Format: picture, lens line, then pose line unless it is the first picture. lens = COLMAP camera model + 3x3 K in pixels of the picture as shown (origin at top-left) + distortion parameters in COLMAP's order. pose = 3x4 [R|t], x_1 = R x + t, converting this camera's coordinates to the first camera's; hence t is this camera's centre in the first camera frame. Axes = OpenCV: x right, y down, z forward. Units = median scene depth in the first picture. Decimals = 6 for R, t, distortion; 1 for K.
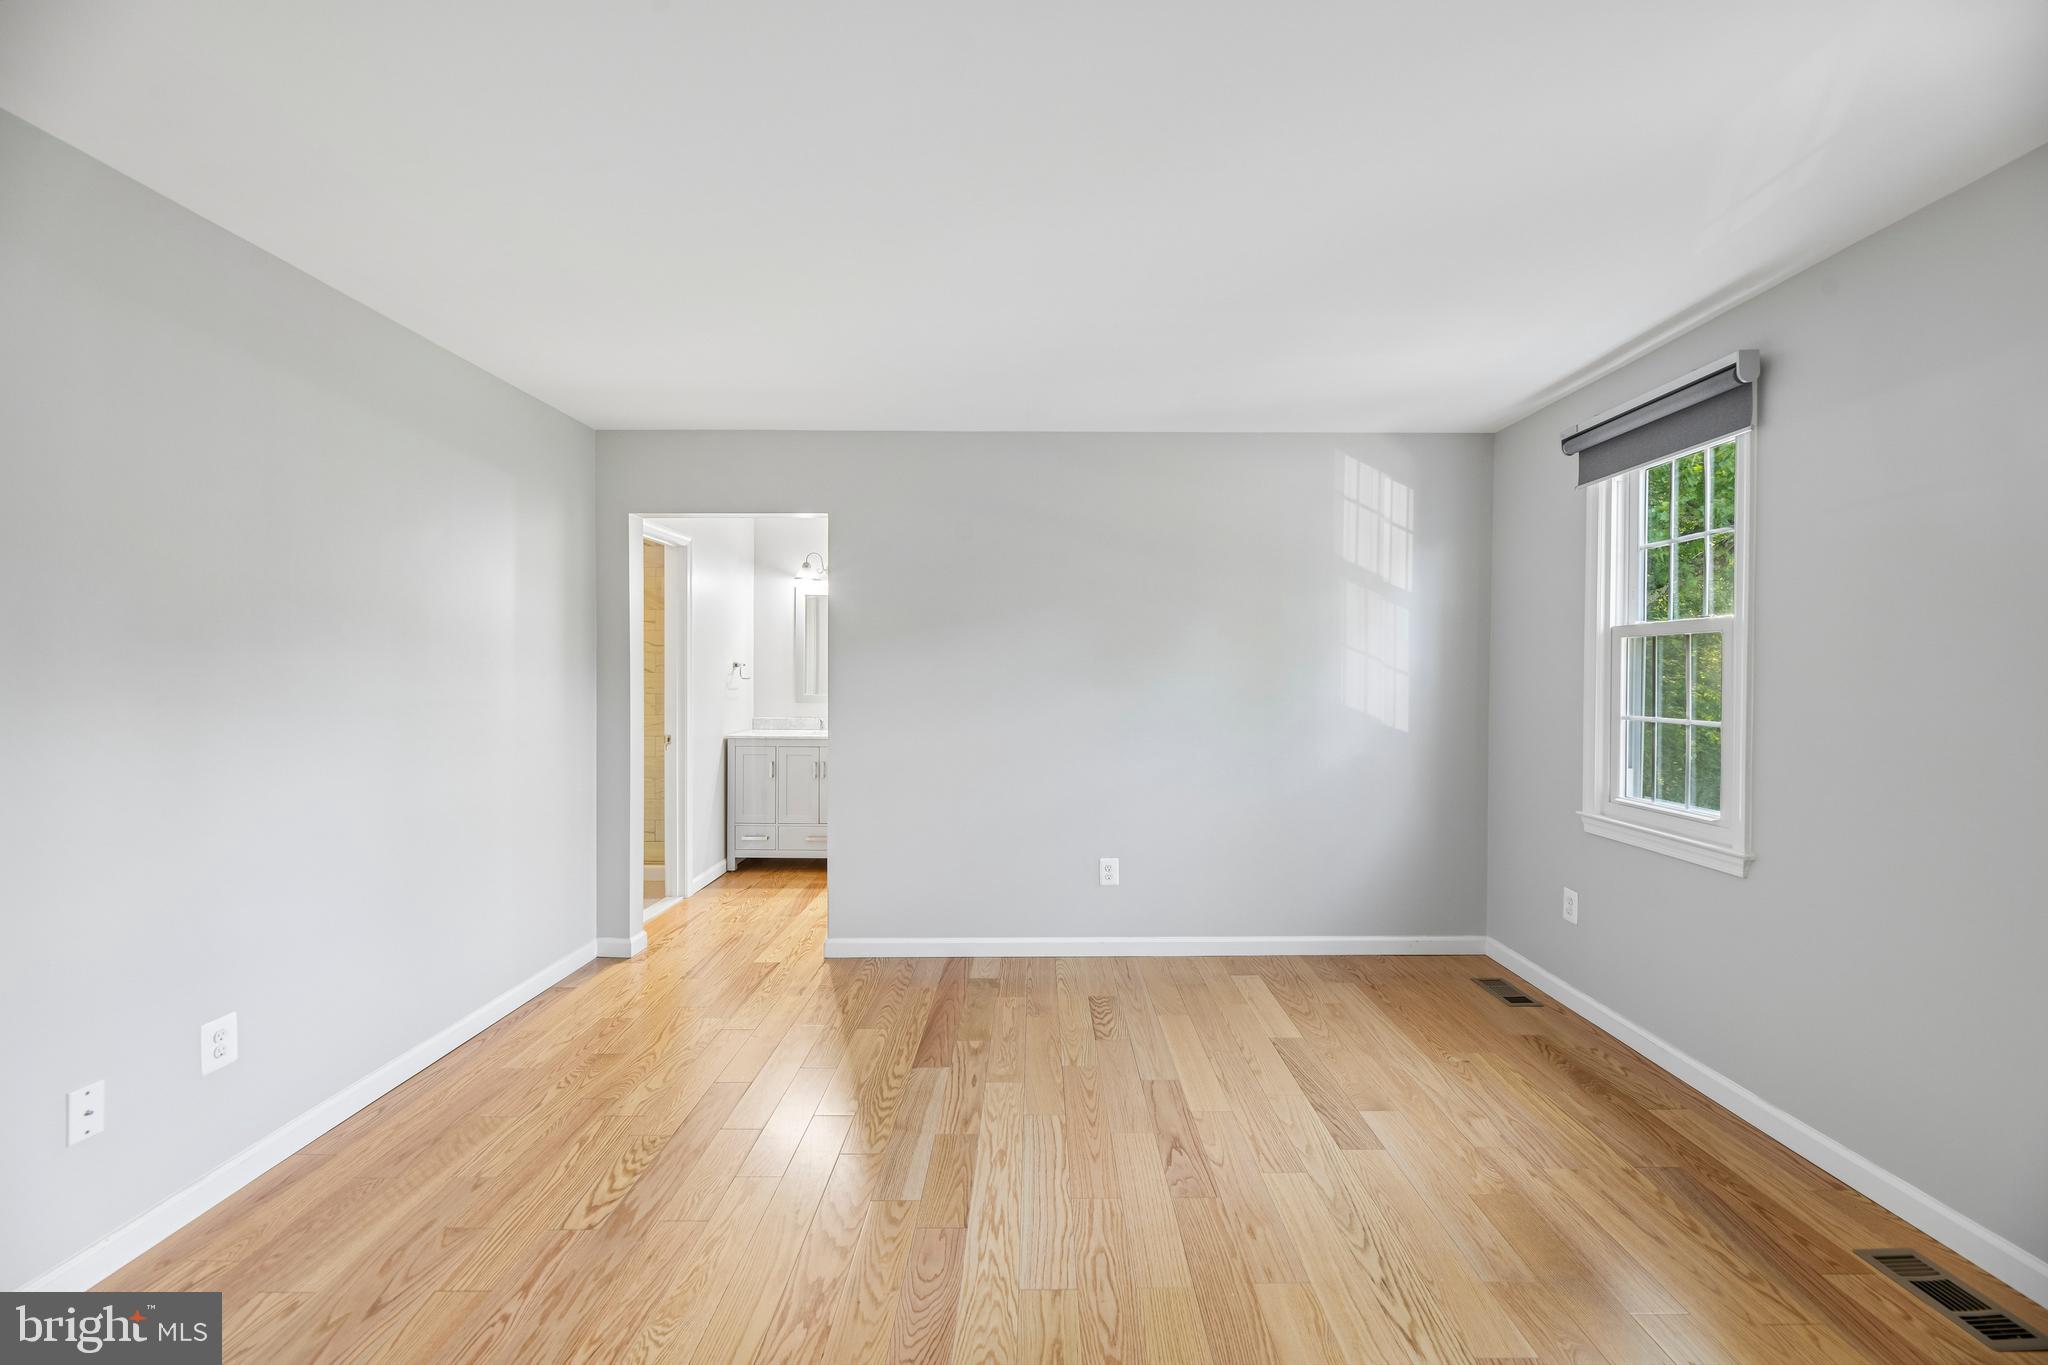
lens RADIAL K [[818.1, 0, 1029.6], [0, 818.1, 680.6], [0, 0, 1]] dist [0.000548, -0.003748]
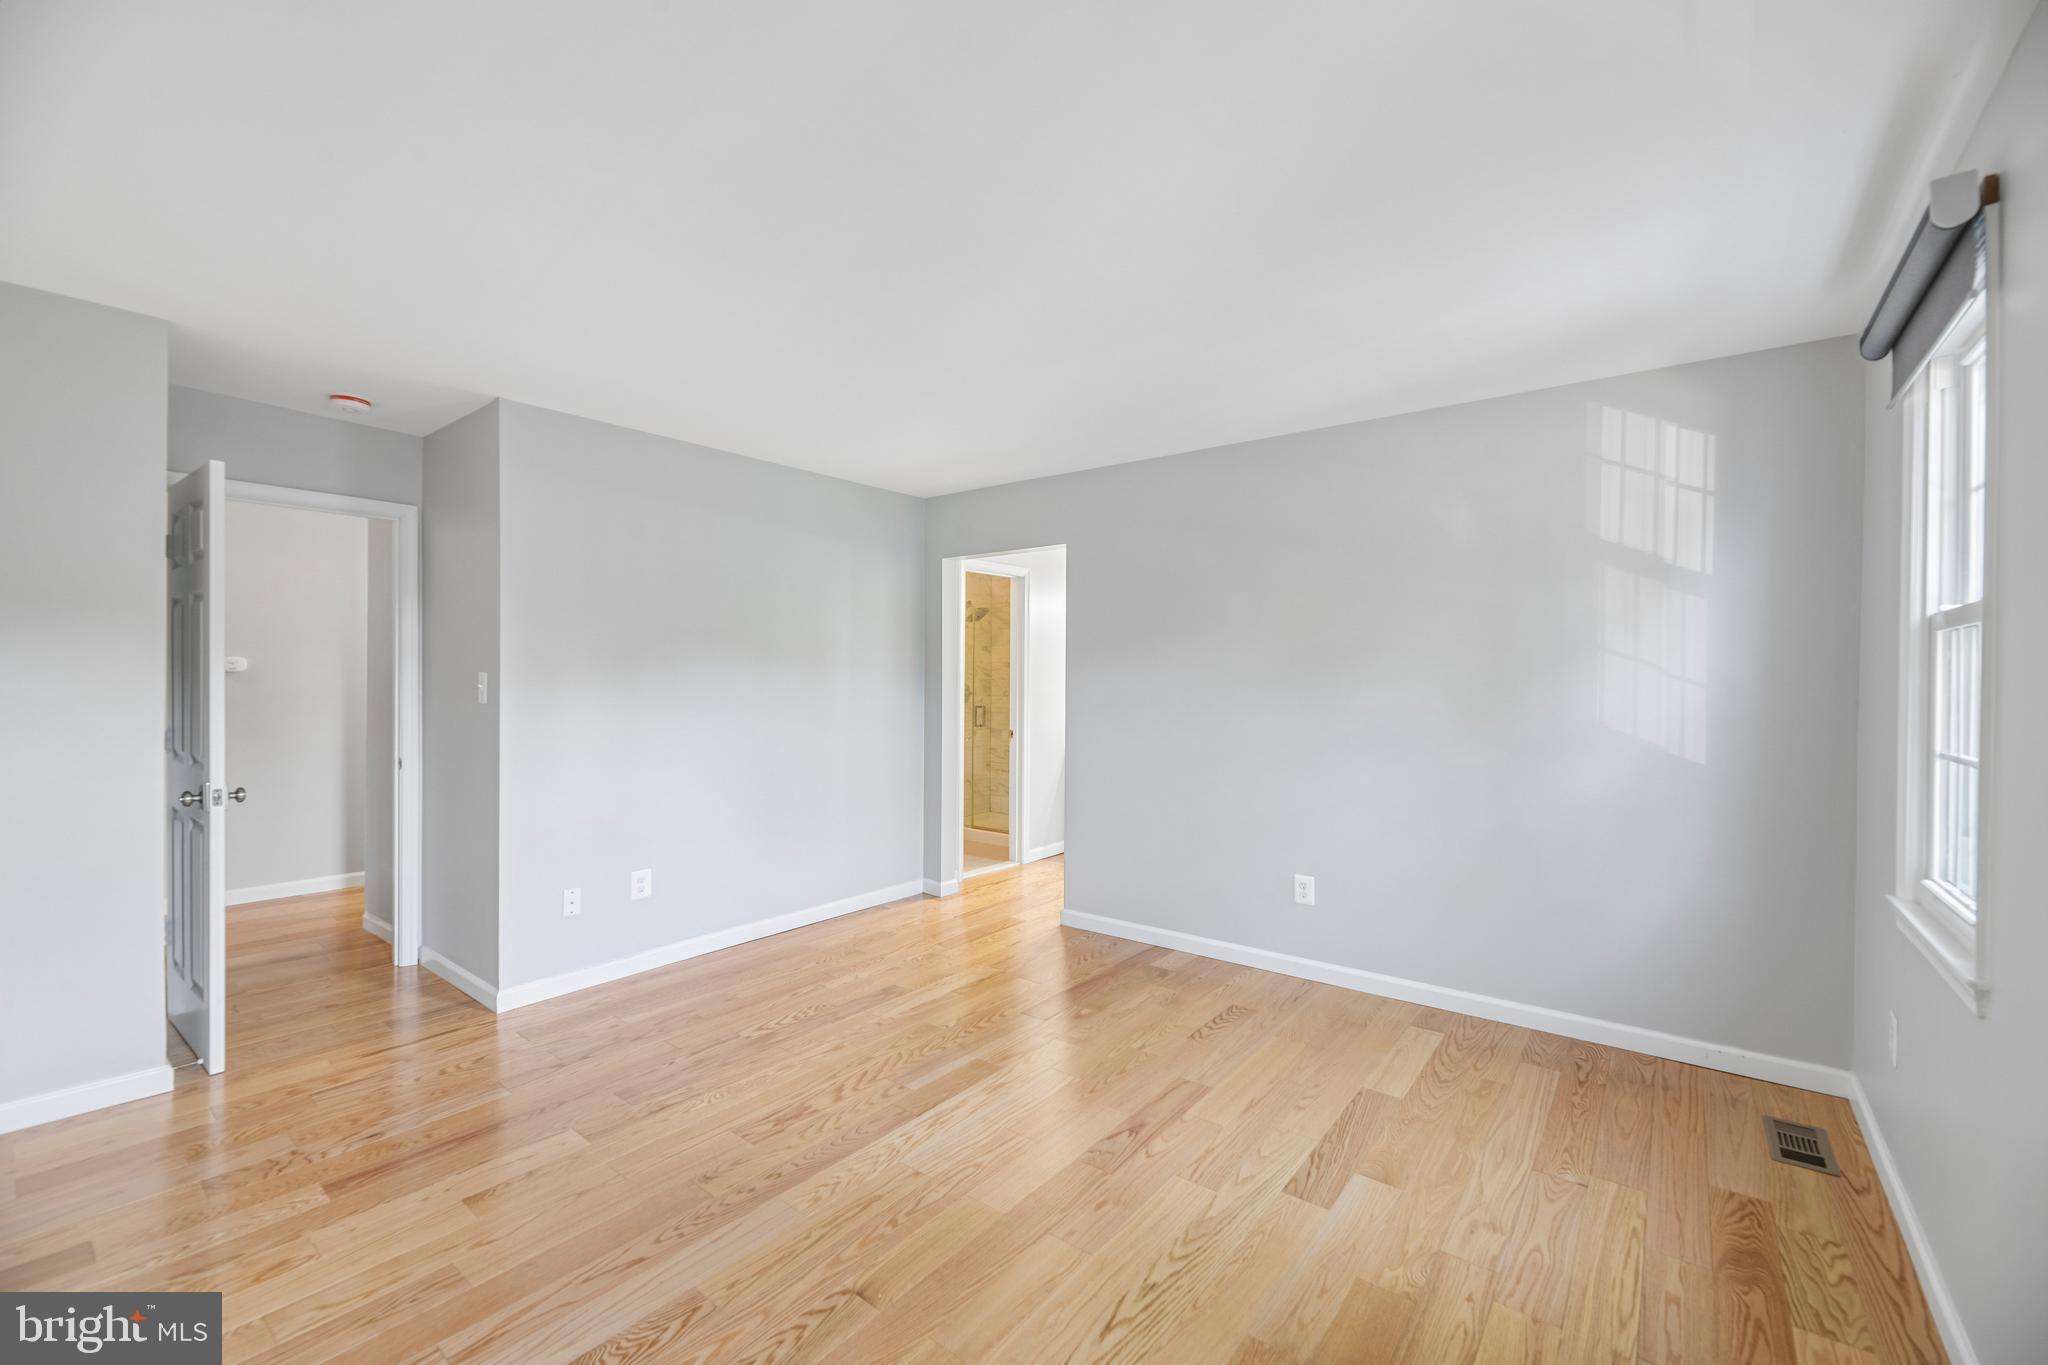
lens RADIAL K [[819.4, 0, 1036.4], [0, 819.4, 679.4], [0, 0, 1]] dist [-0.000236, -0.003691]
pose [[0.794798, 0.003825, -0.606862, 0.577234], [-0.010369, 0.999920, -0.007278, -0.002878], [0.606786, 0.012077, 0.794774, 0.061344]]
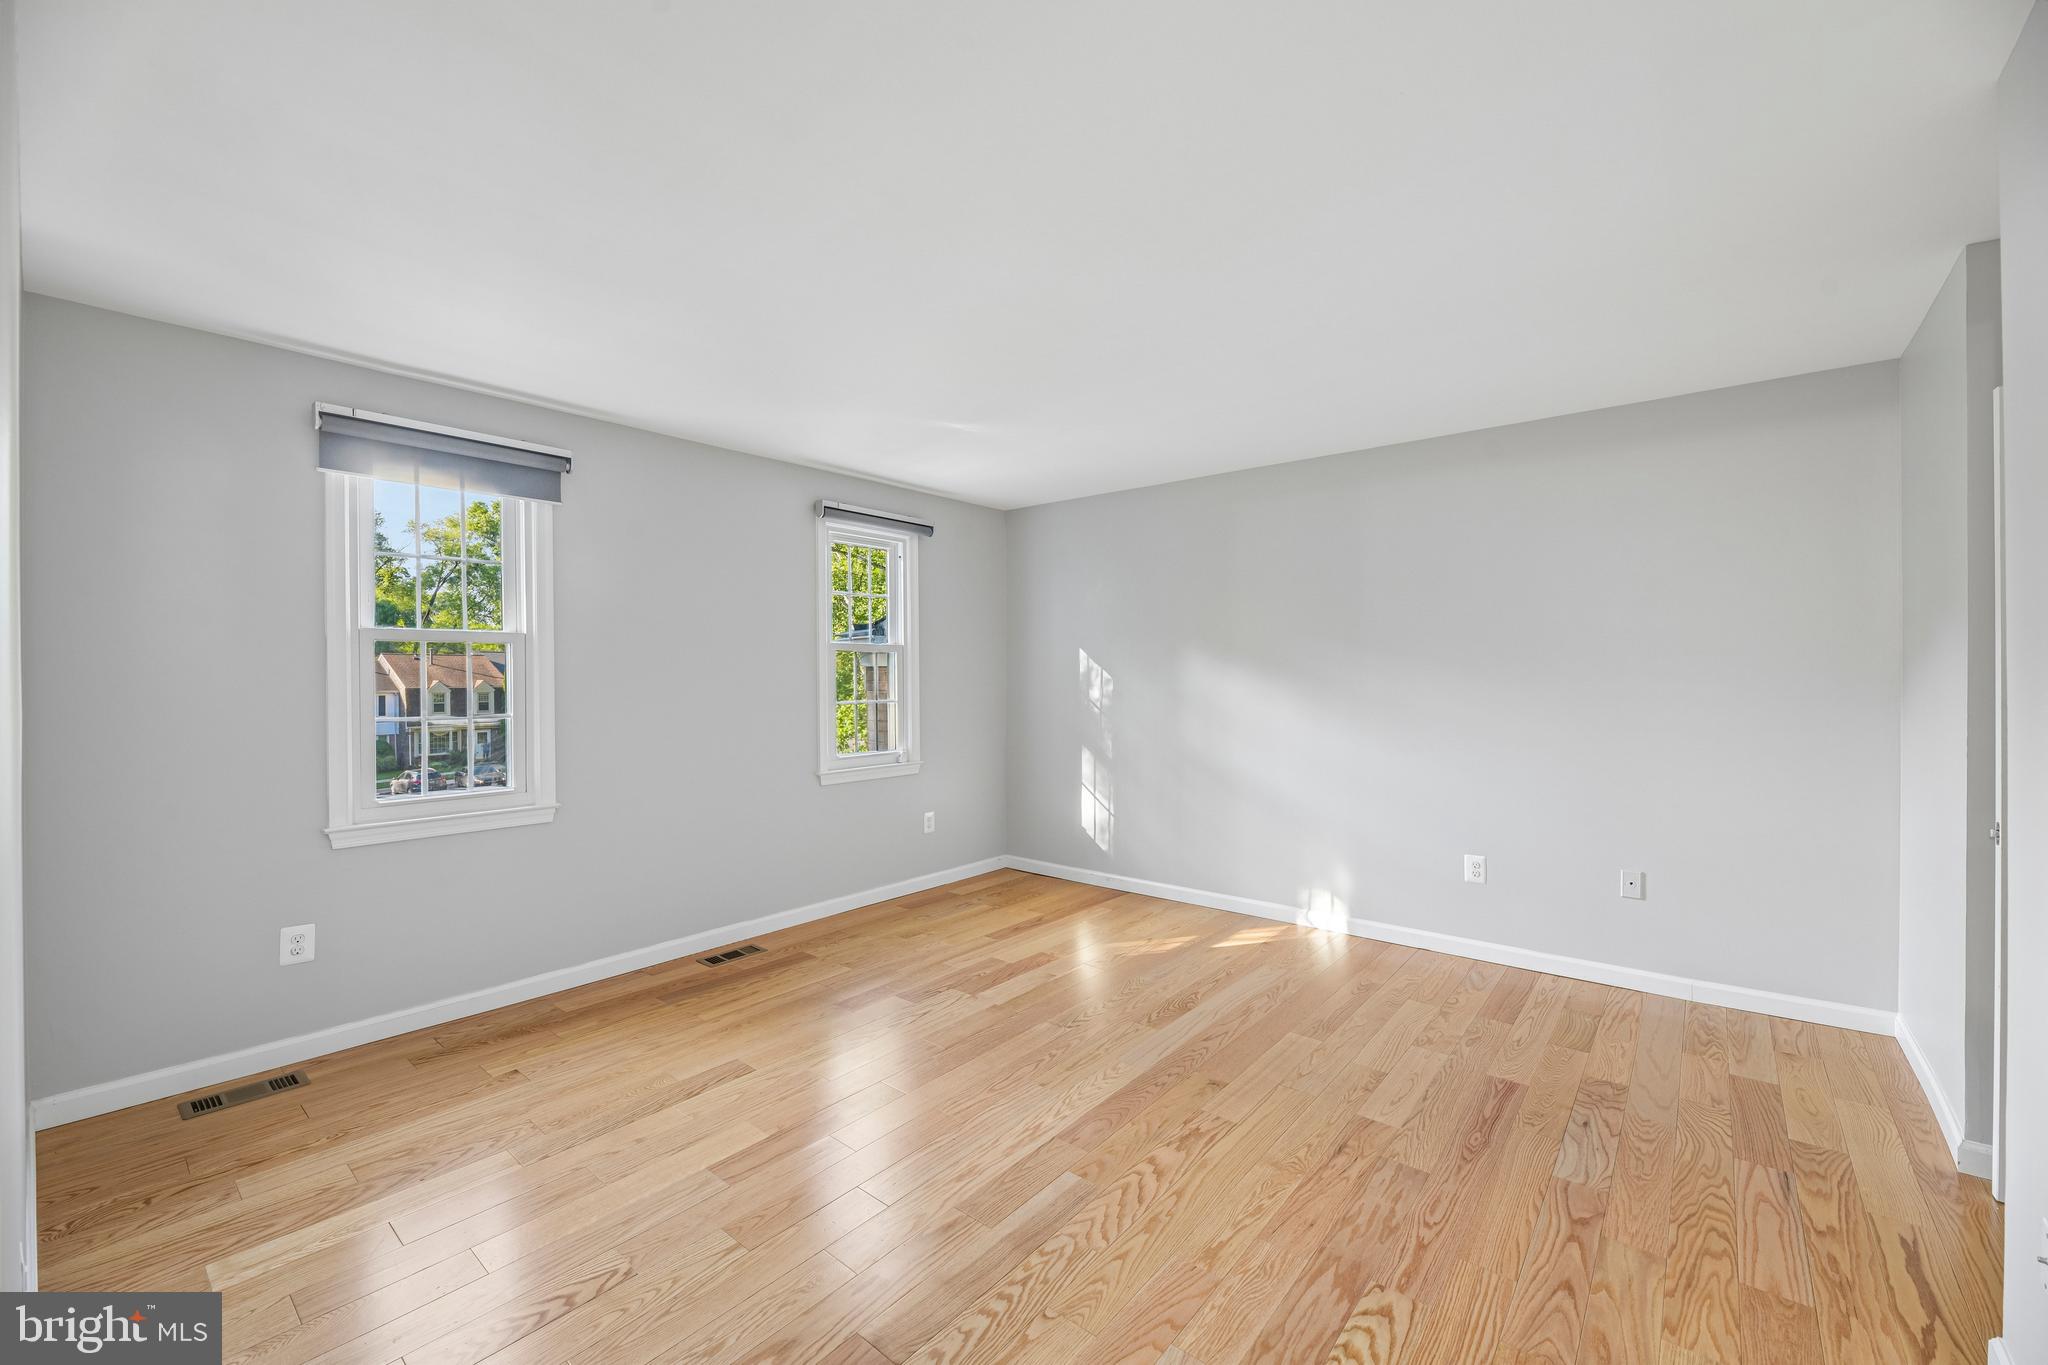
lens RADIAL K [[819.4, 0, 1036.4], [0, 819.4, 679.4], [0, 0, 1]] dist [-0.000236, -0.003691]
pose [[-0.777704, -0.002793, 0.628624, -0.557472], [0.006848, 0.999893, 0.012915, -0.013134], [-0.628593, 0.014349, -0.777602, 1.334002]]
